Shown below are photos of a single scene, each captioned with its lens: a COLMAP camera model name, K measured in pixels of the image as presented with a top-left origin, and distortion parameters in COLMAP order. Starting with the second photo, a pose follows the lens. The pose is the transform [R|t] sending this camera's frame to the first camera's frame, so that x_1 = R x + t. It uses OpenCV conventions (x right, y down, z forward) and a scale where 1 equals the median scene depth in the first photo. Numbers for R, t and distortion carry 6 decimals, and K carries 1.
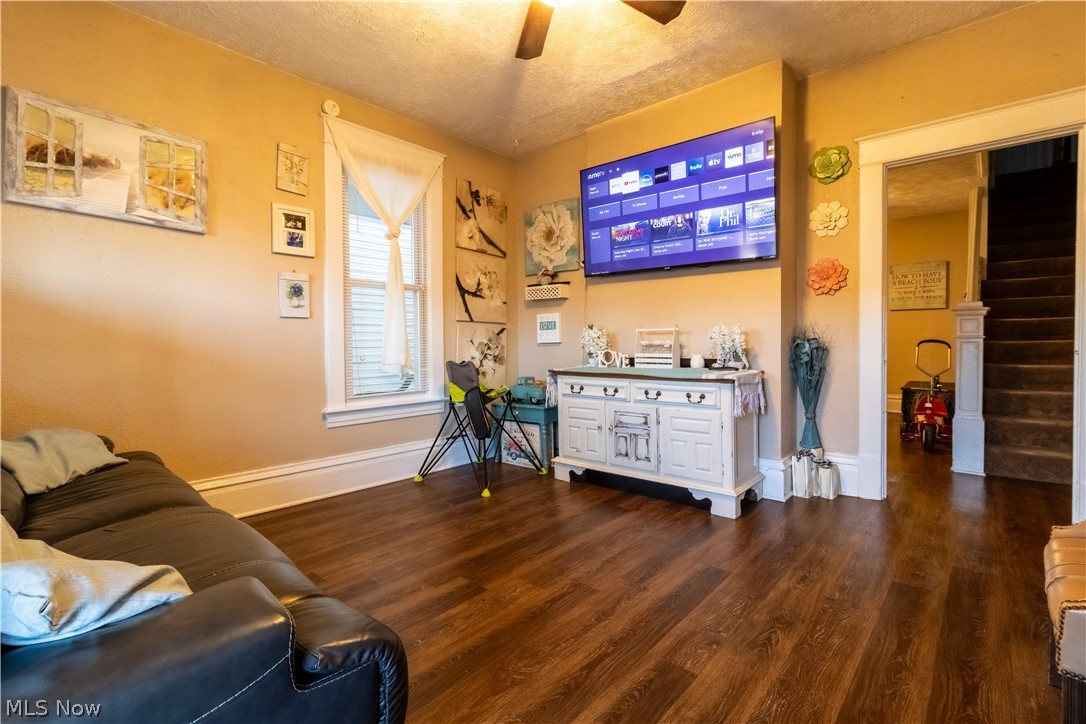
lens RADIAL K [[501.9, 0, 542.8], [0, 501.9, 352.6], [0, 0, 1]] dist [0.003408, 0.000547]
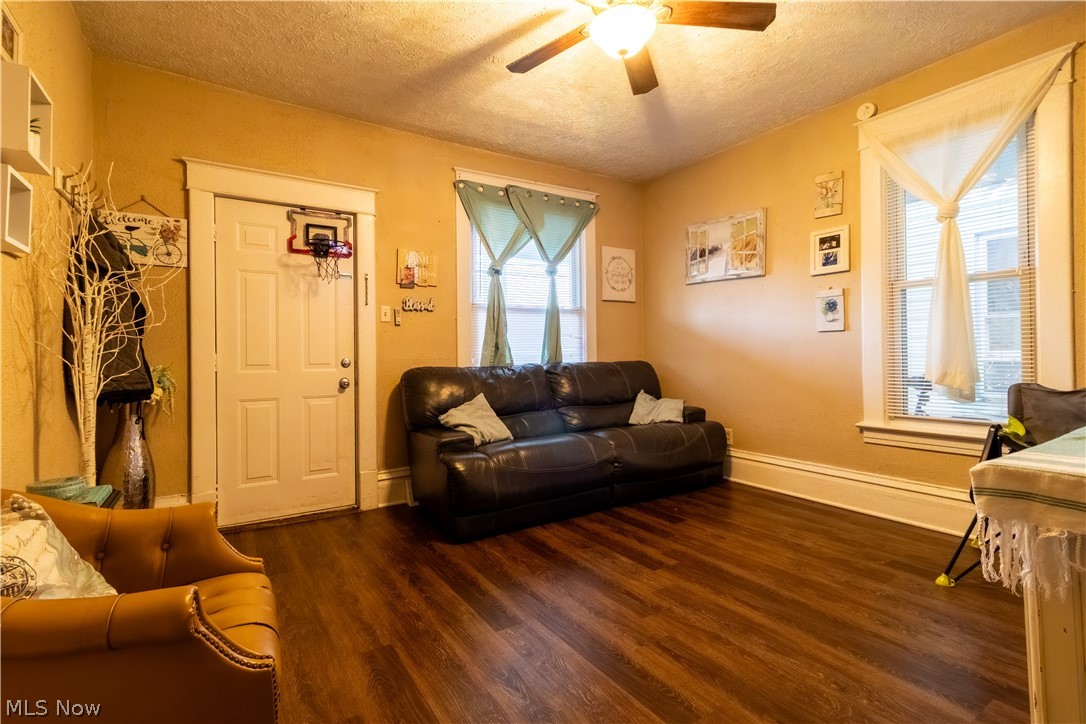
lens RADIAL K [[501.9, 0, 542.8], [0, 501.9, 352.6], [0, 0, 1]] dist [0.003408, 0.000547]
pose [[-0.269182, 0.003765, -0.963082, 0.798097], [-0.003843, 0.999980, 0.004983, -0.029936], [0.963082, 0.005043, -0.269162, 0.781898]]
